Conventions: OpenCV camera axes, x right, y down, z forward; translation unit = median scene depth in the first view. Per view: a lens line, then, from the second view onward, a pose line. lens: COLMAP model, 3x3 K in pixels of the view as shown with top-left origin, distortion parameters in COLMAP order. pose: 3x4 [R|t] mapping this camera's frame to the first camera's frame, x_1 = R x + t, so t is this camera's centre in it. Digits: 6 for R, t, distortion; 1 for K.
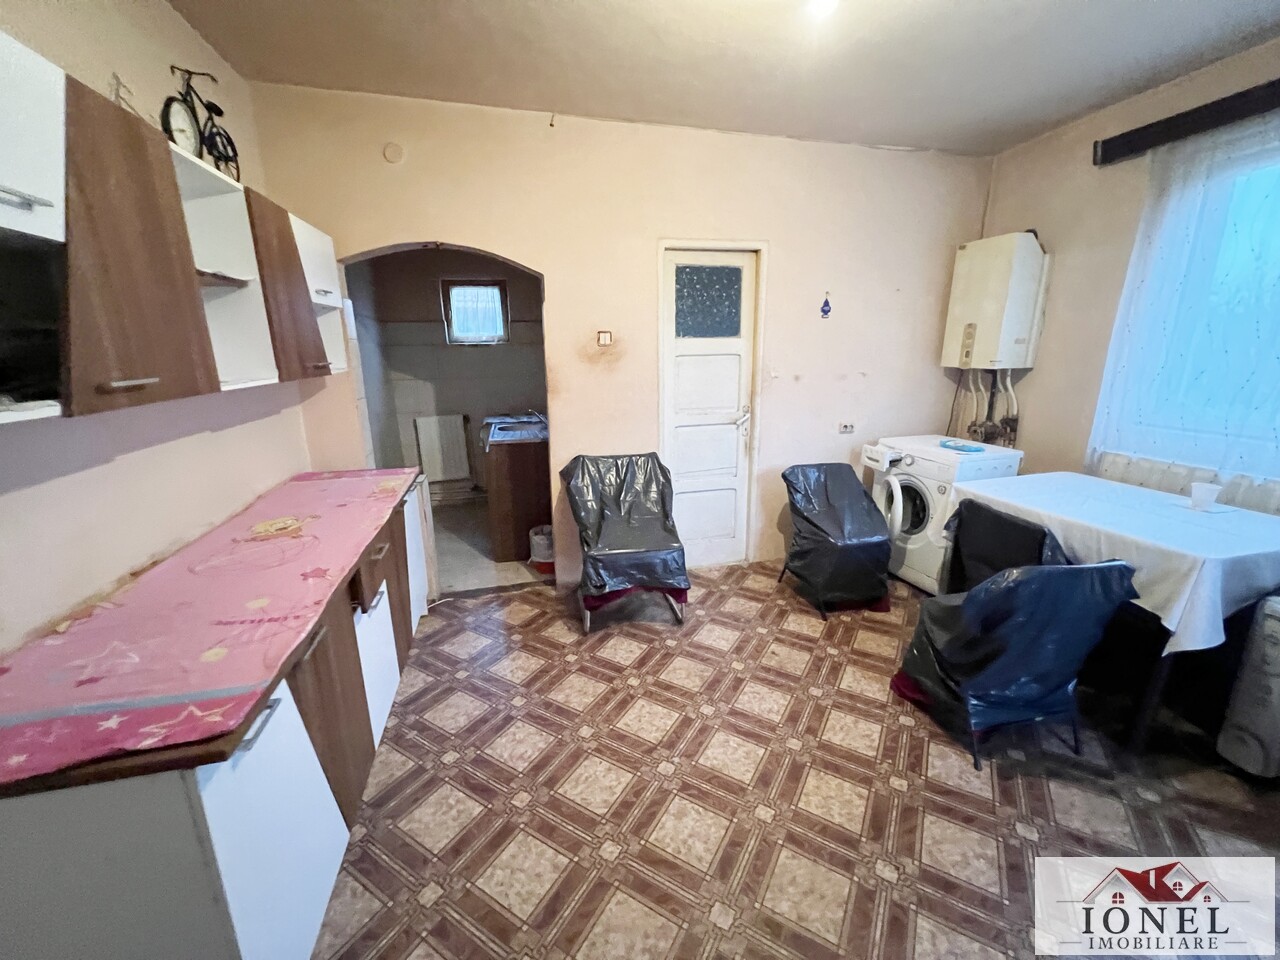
lens RADIAL K [[512.2, 0, 636.9], [0, 512.2, 478.7], [0, 0, 1]] dist [0.001425, 0.000242]
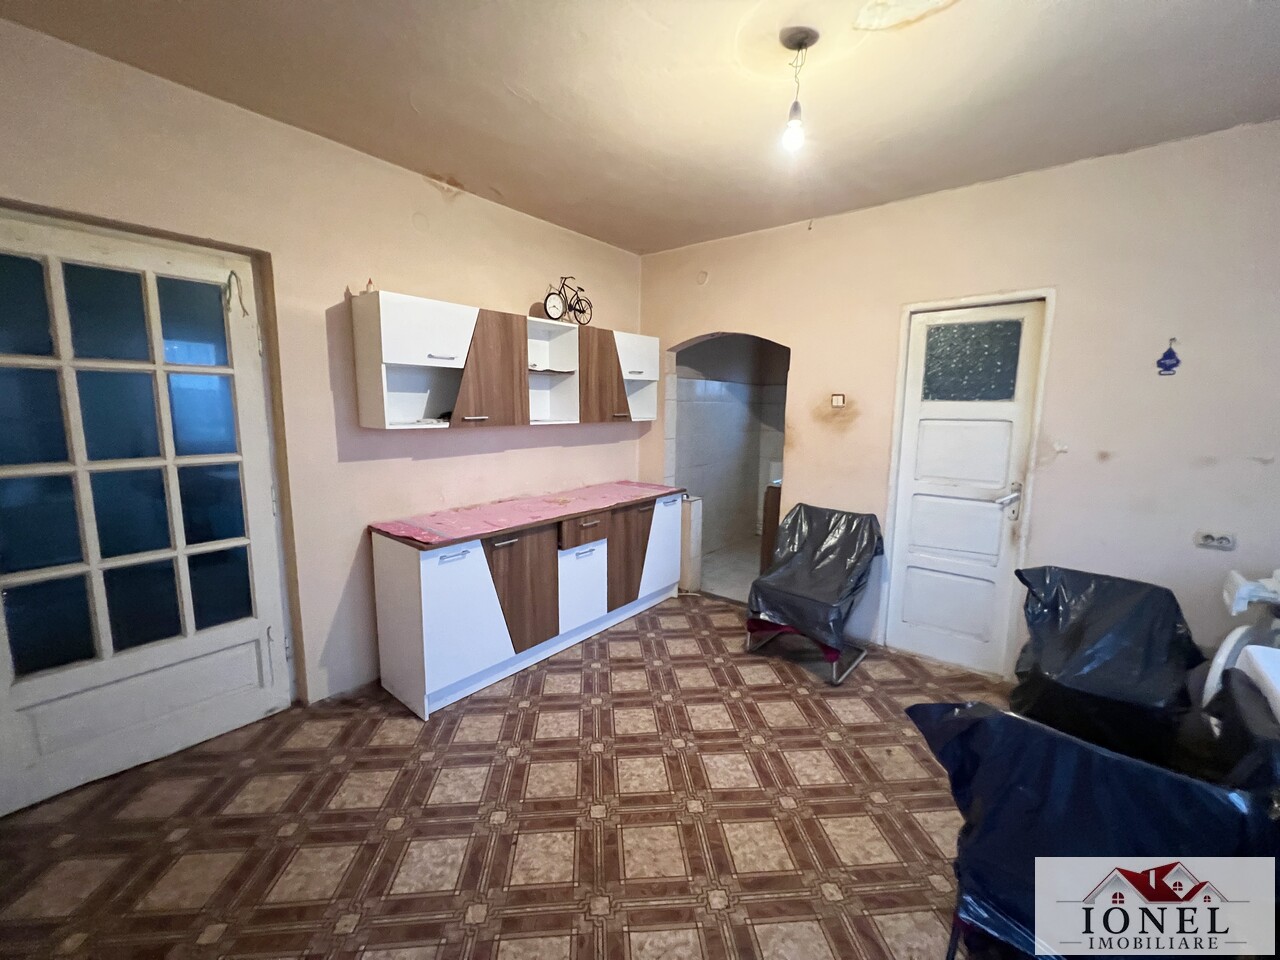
lens RADIAL K [[512.2, 0, 637.9], [0, 512.2, 479.7], [0, 0, 1]] dist [0.001425, 0.000242]
pose [[0.592014, 0.134017, -0.794707, 0.671243], [-0.214962, 0.976612, 0.004558, -0.029345], [0.776731, 0.168133, 0.606976, 0.051224]]
